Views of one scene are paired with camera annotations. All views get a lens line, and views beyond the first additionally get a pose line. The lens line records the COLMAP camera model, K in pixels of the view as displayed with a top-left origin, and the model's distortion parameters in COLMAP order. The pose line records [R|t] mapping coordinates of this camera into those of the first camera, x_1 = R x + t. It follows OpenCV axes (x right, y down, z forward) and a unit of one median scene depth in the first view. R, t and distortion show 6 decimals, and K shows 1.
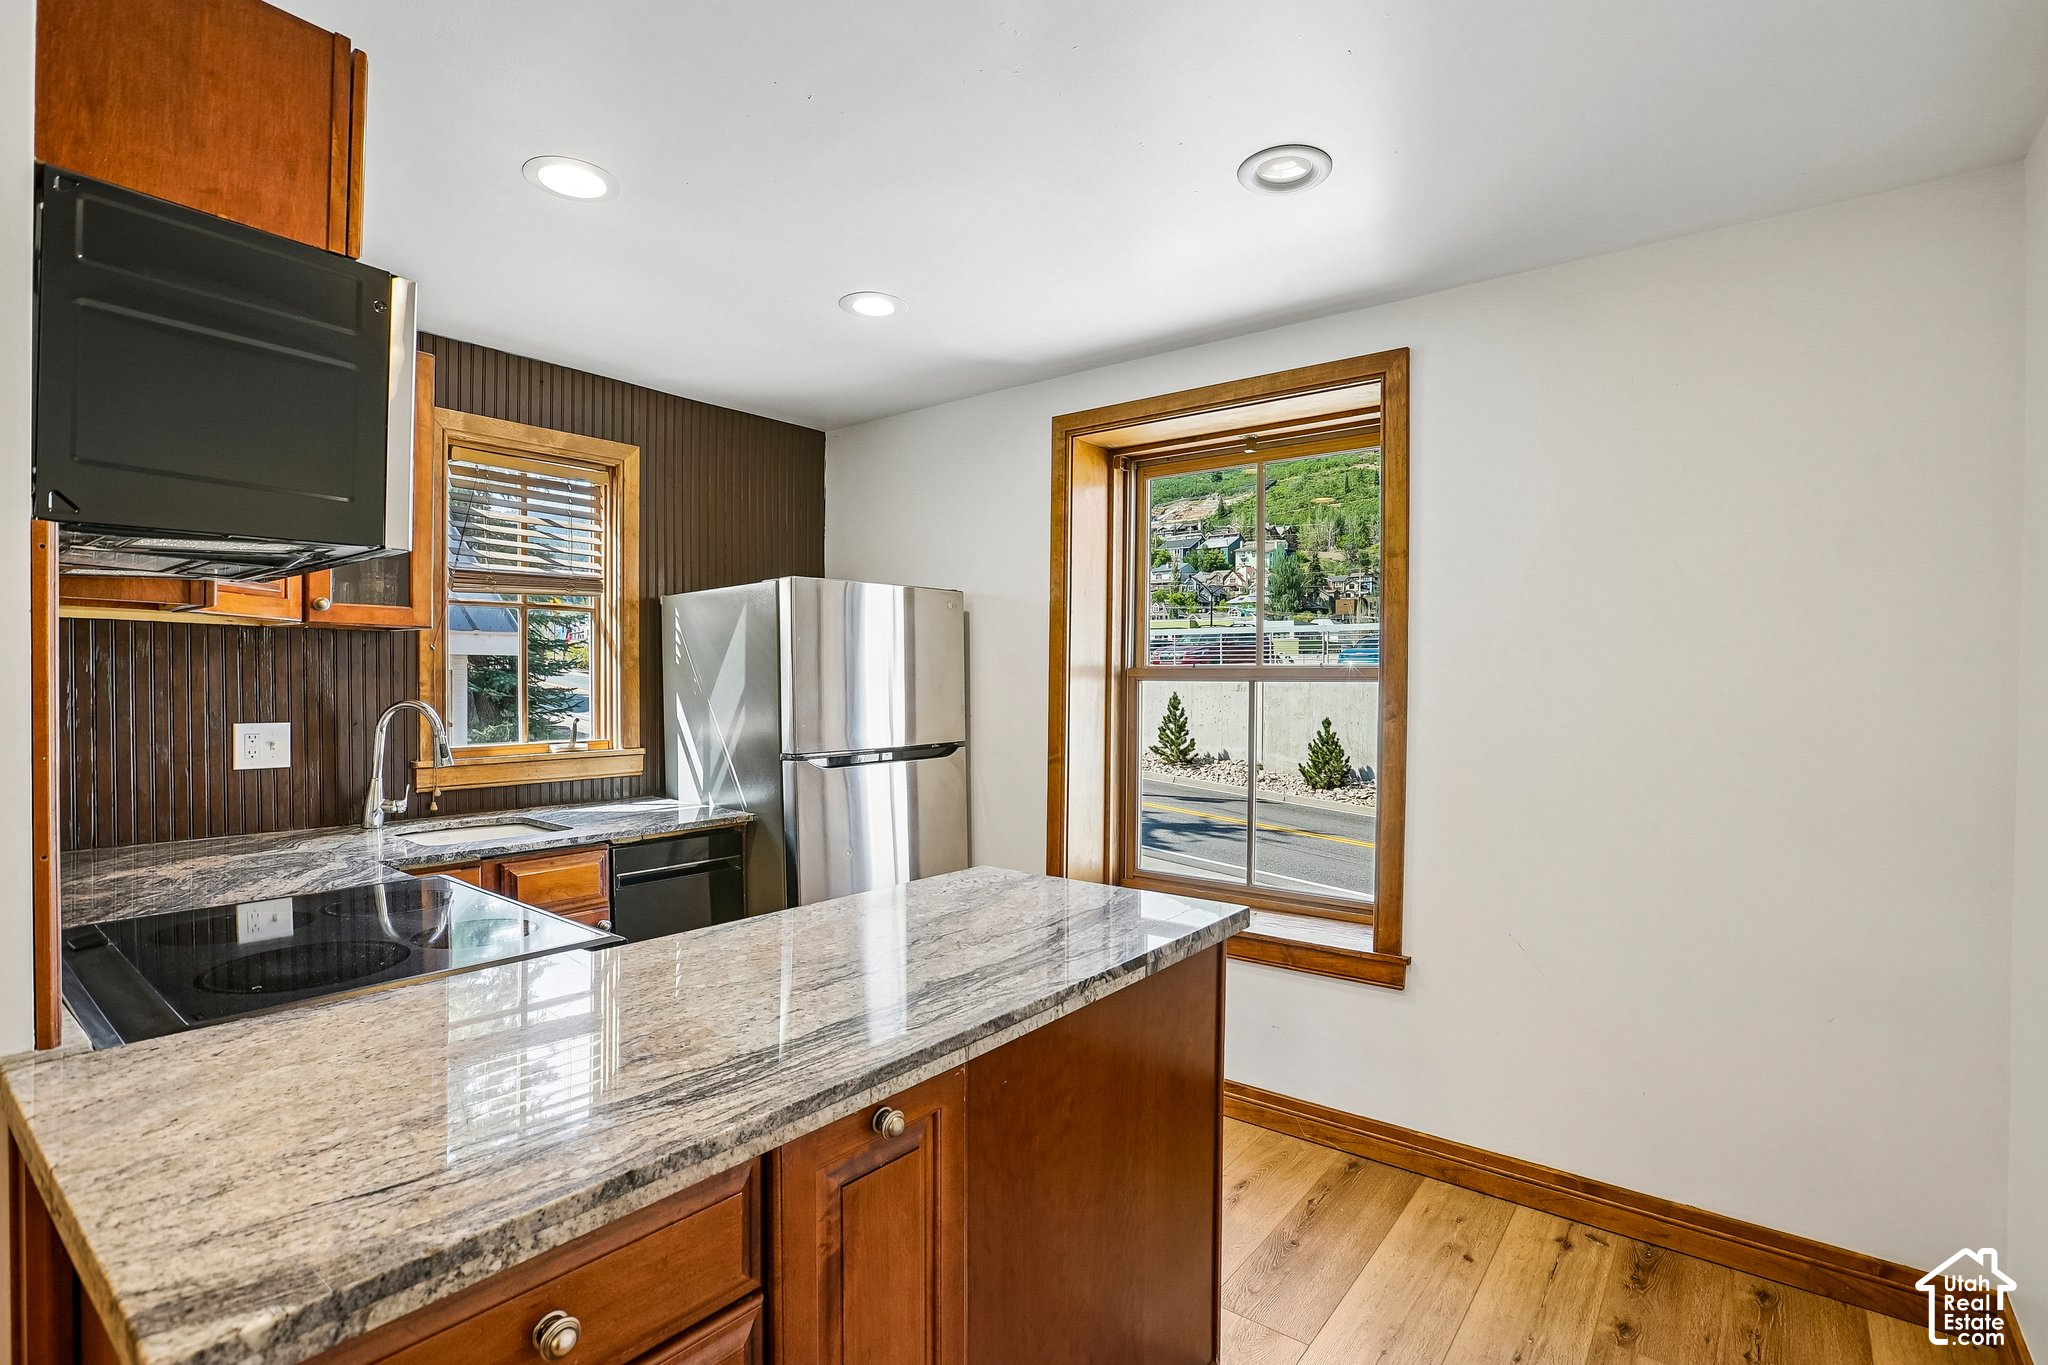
lens RADIAL K [[971.7, 0, 1031.8], [0, 971.7, 681.1], [0, 0, 1]] dist [-0.040381, 0.009547]
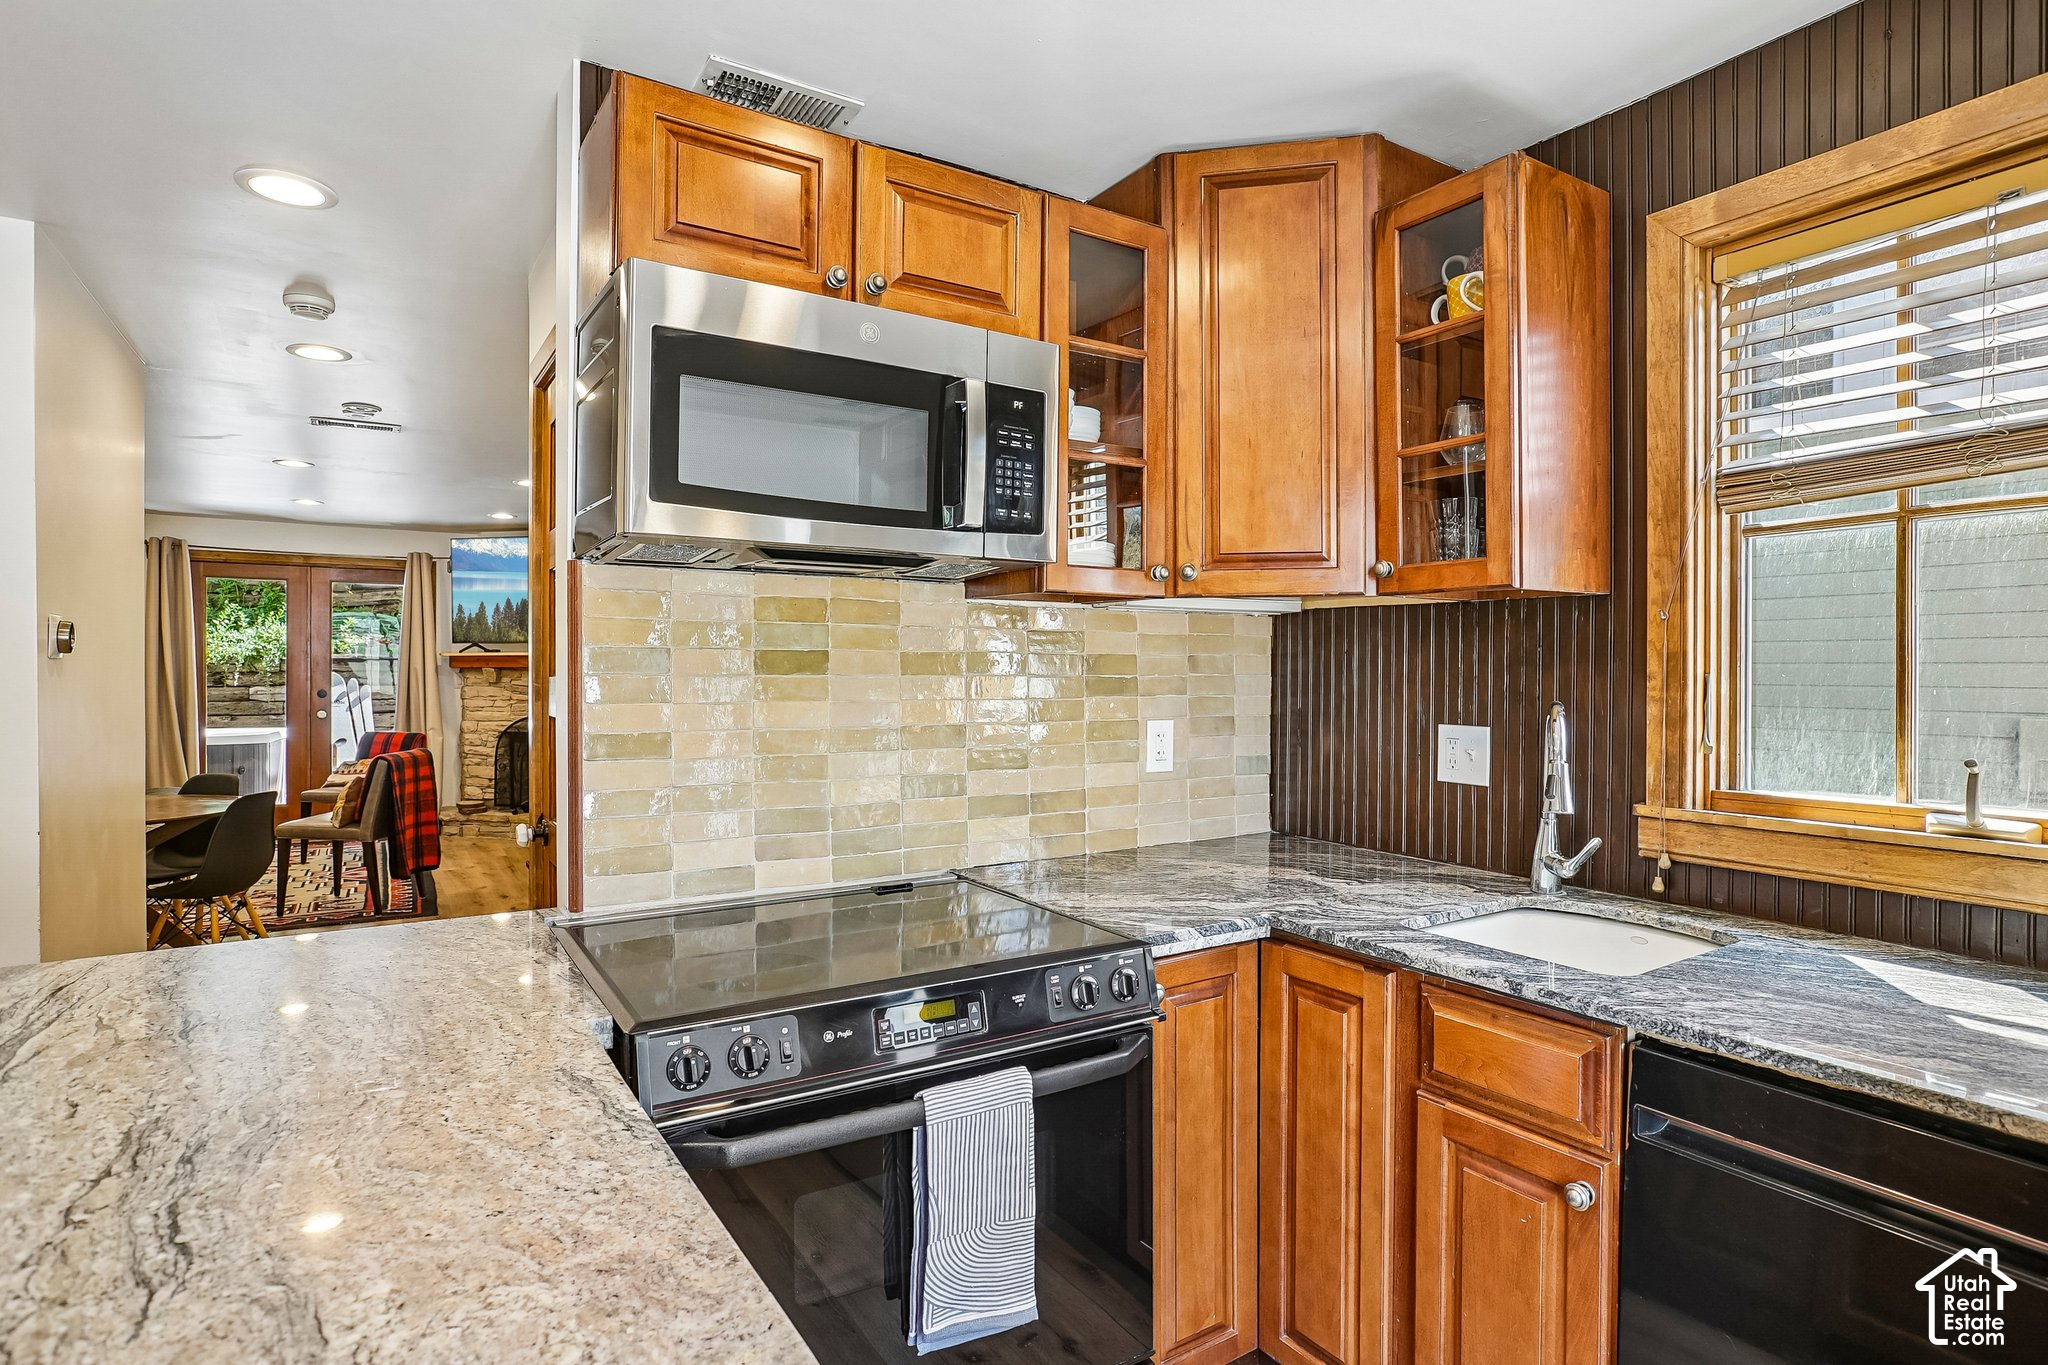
lens RADIAL K [[1062.1, 0, 1038.7], [0, 1062.1, 669.8], [0, 0, 1]] dist [-0.025022, 0.006061]
pose [[-0.322540, -0.003821, -0.946548, 0.135002], [-0.006391, 0.999978, -0.001859, 0.002625], [0.946534, 0.005450, -0.322557, 1.002896]]
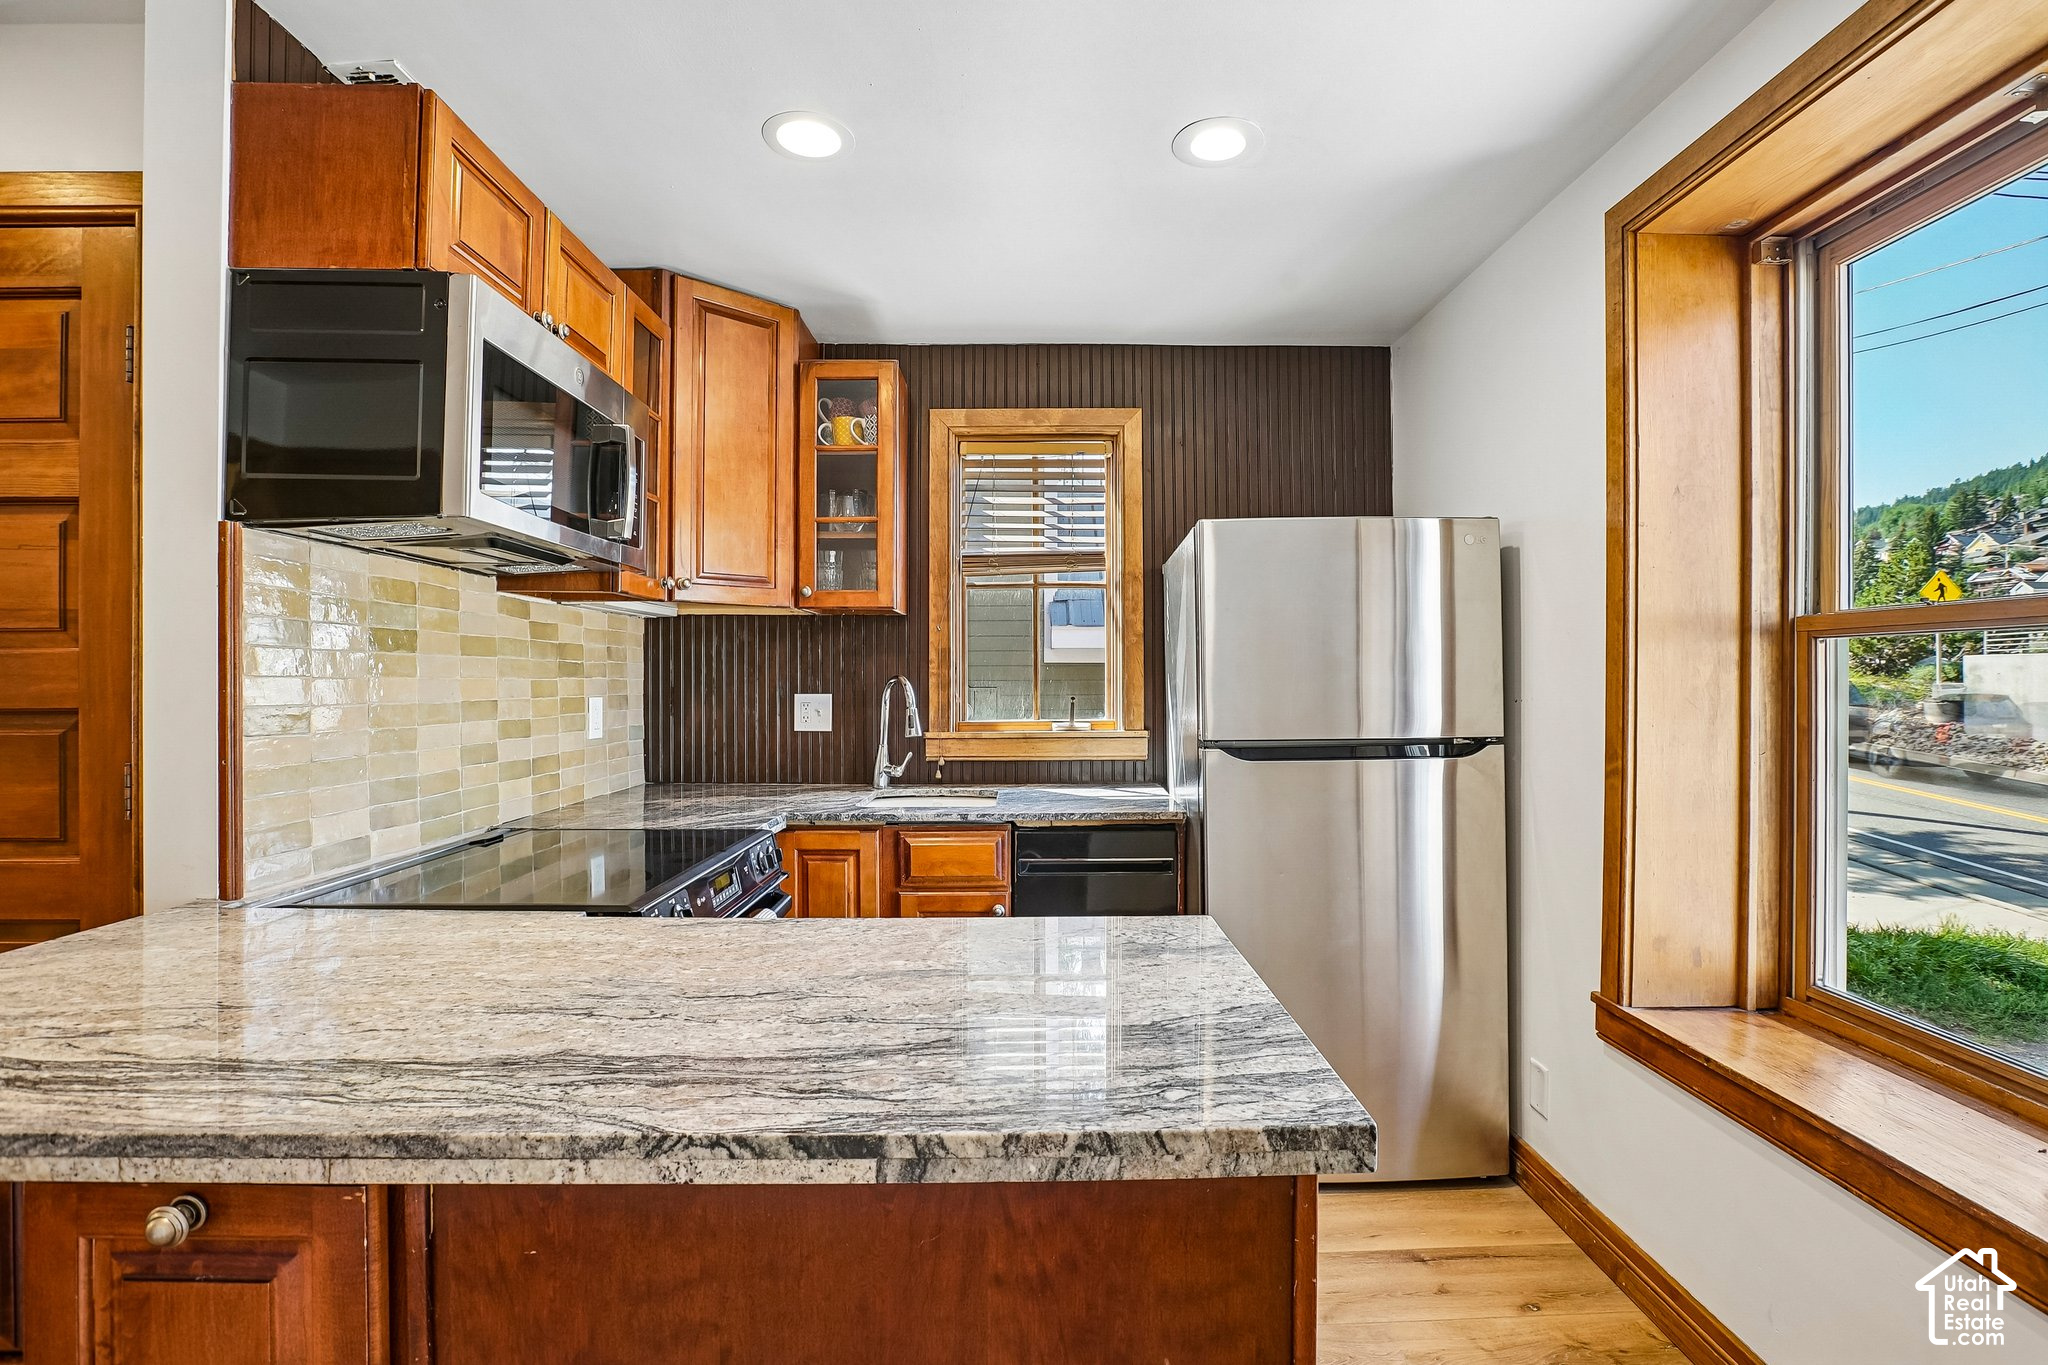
lens RADIAL K [[958.8, 0, 1030.1], [0, 958.8, 656.1], [0, 0, 1]] dist [-0.028420, 0.007201]
pose [[0.621276, -0.022887, -0.783258, 0.349639], [0.001985, 0.999616, -0.027634, 0.032222], [0.783589, 0.015613, 0.621083, 0.478470]]
